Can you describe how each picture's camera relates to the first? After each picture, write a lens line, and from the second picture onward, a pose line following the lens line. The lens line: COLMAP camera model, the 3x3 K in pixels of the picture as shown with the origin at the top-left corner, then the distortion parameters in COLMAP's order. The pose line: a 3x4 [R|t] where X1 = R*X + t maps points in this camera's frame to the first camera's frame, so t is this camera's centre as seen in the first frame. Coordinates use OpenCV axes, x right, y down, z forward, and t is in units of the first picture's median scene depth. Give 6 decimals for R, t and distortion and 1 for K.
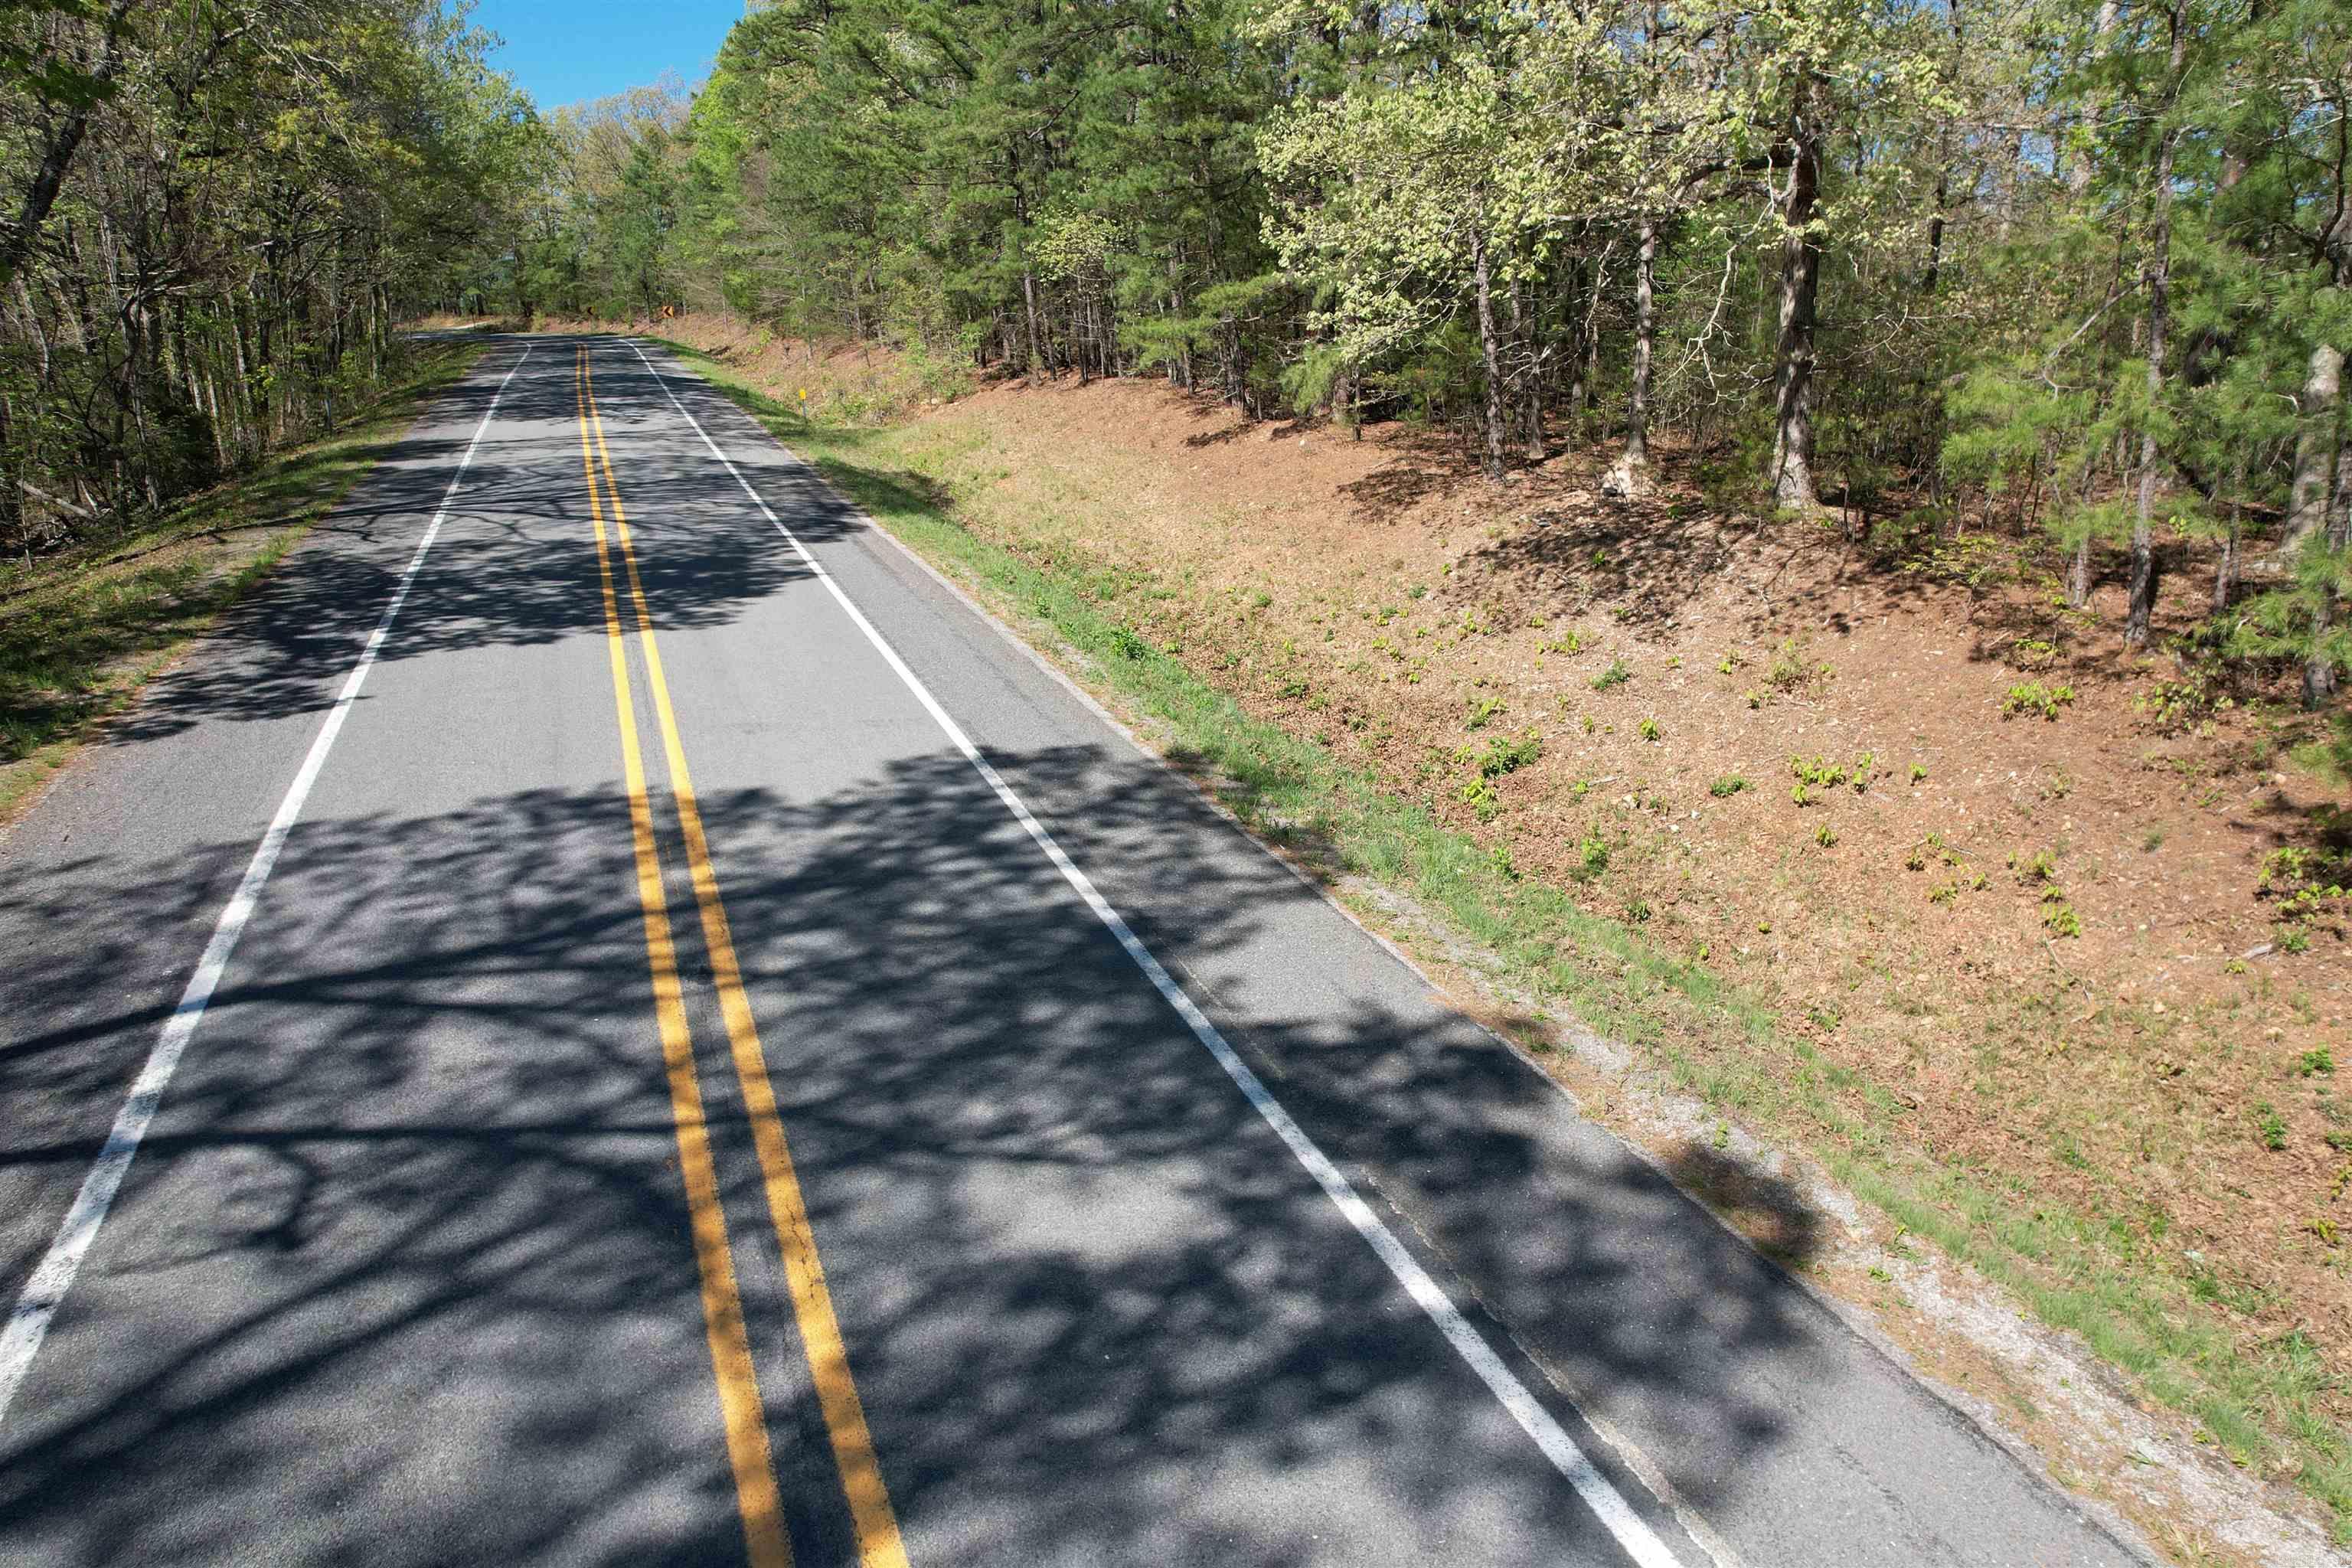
lens RADIAL K [[1457.4, 0, 1147.8], [0, 1457.4, 786.6], [0, 0, 1]] dist [-0.061822, 0.001254]
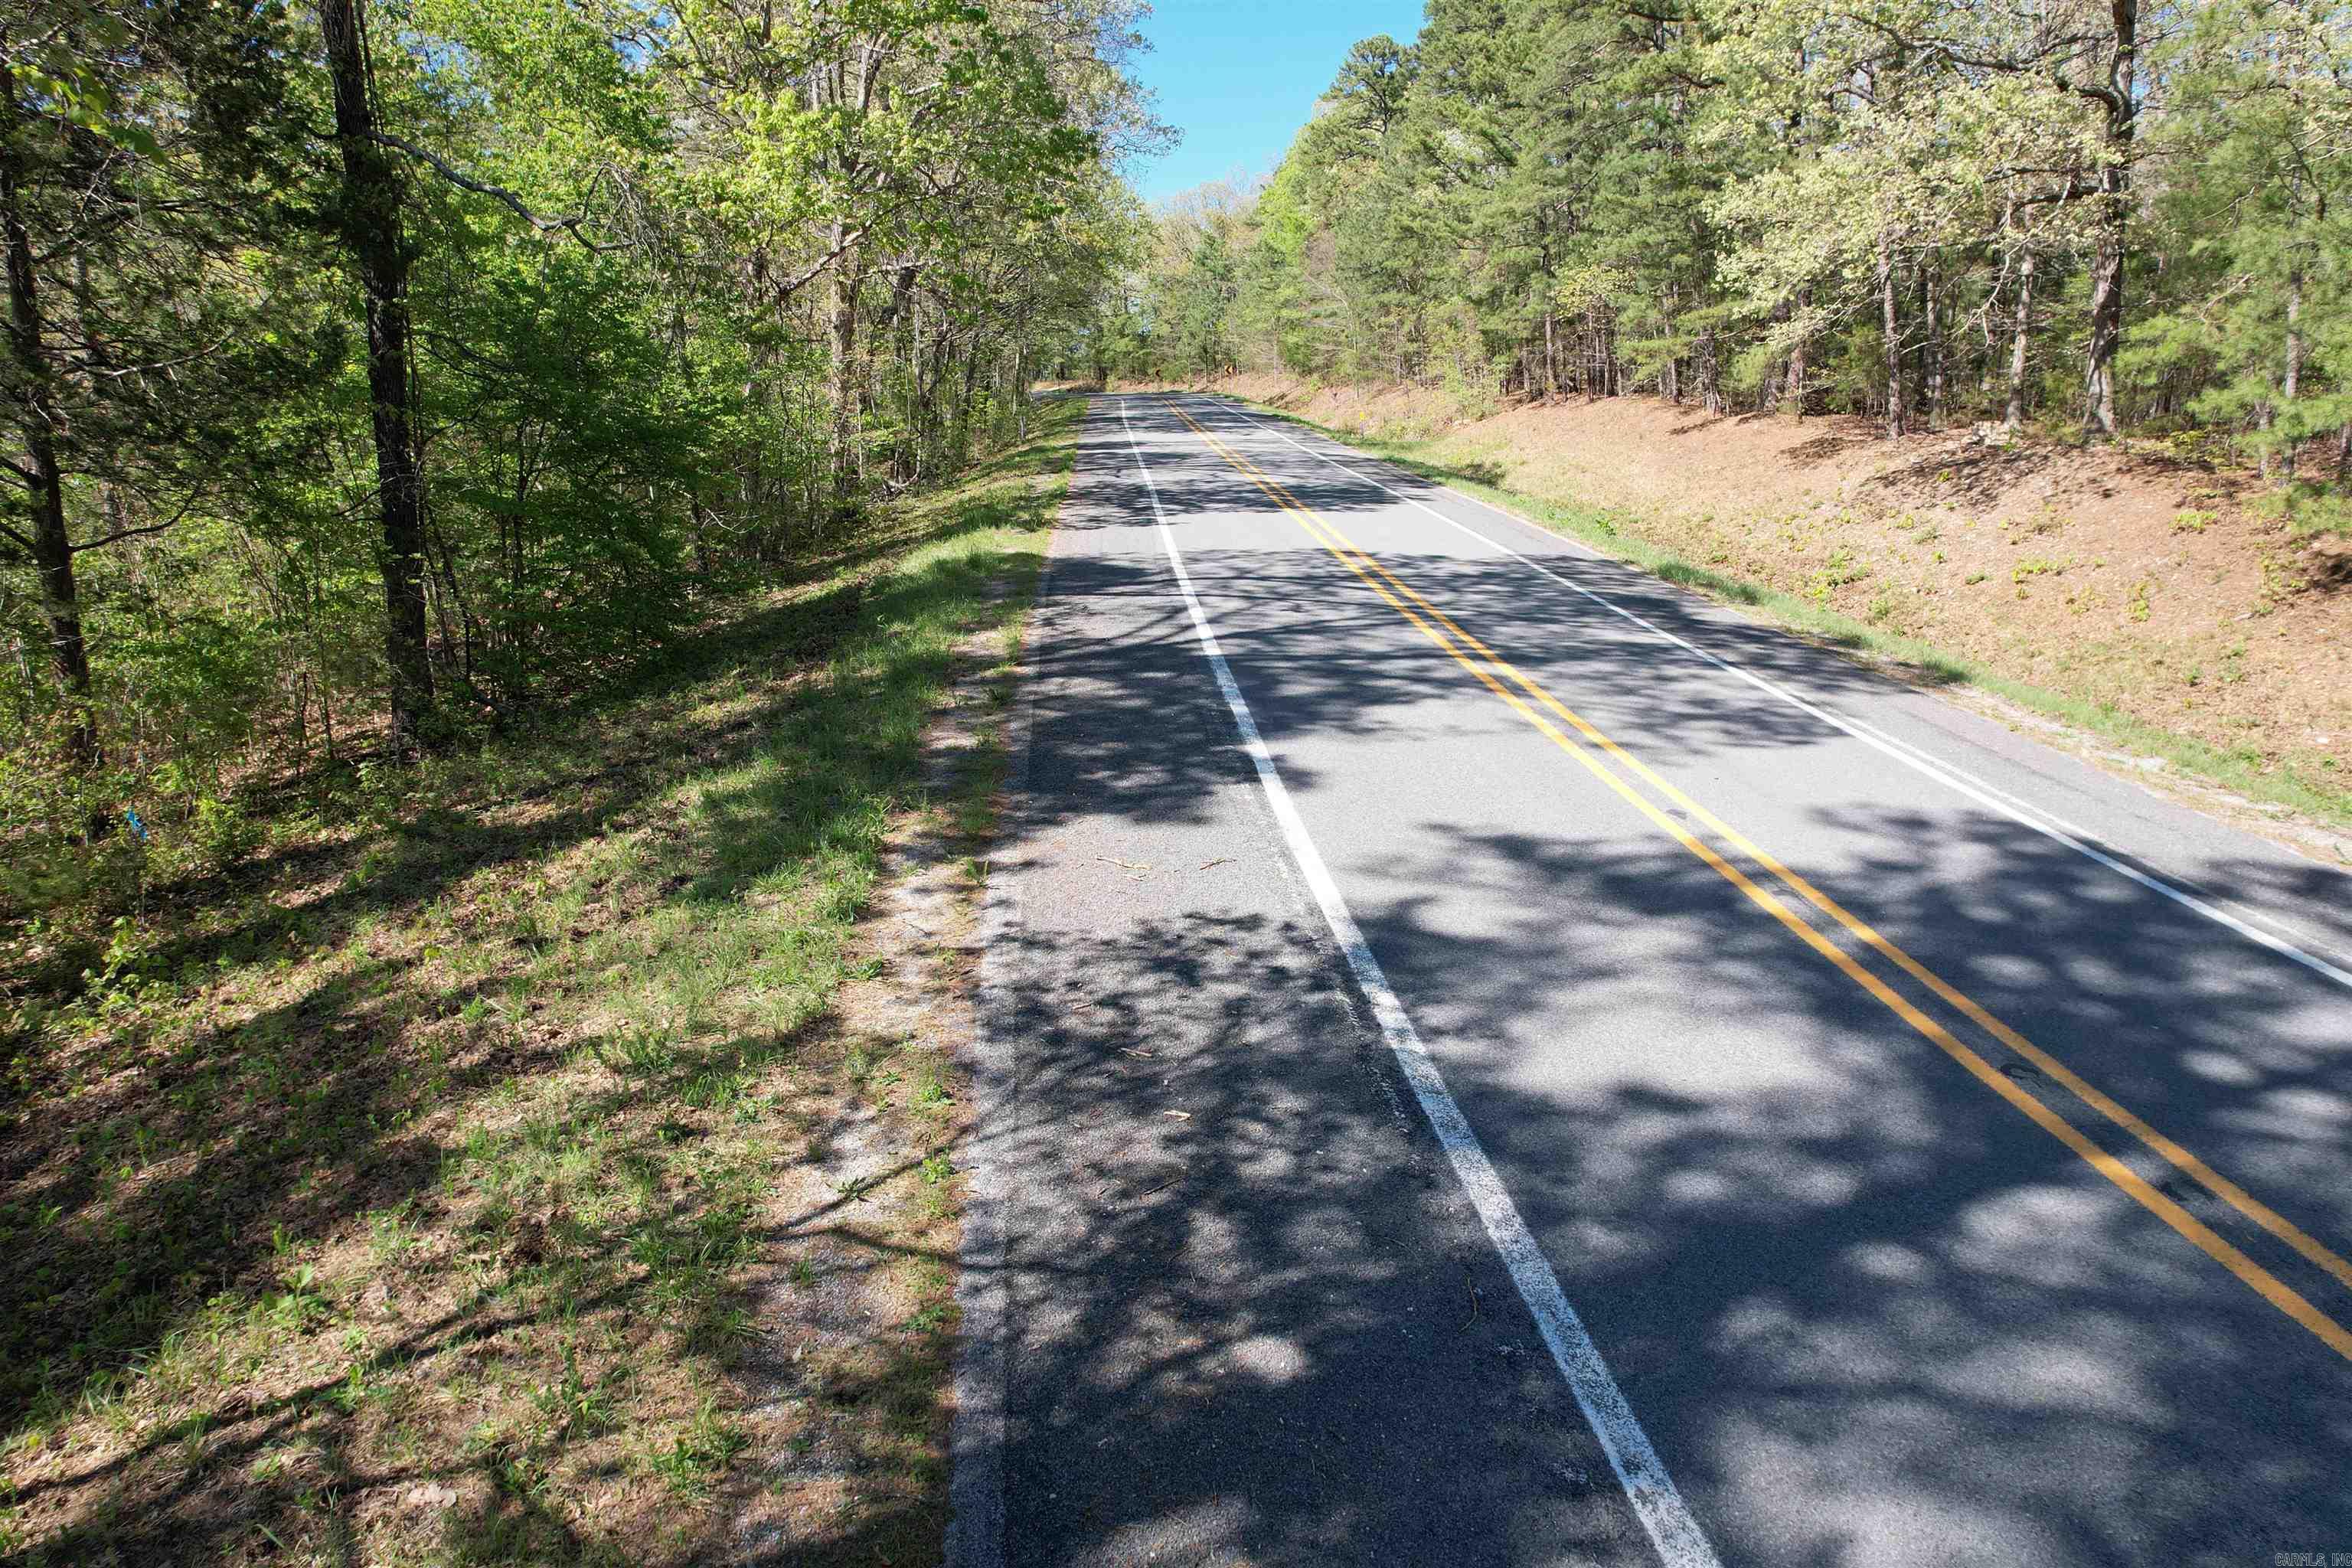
lens RADIAL K [[1457.4, 0, 1147.8], [0, 1457.4, 786.6], [0, 0, 1]] dist [-0.061822, 0.001254]
pose [[0.943915, 0.063909, -0.323944, 0.019438], [-0.079280, 0.996256, -0.034463, 0.123384], [0.320529, 0.058213, 0.945448, -0.271221]]
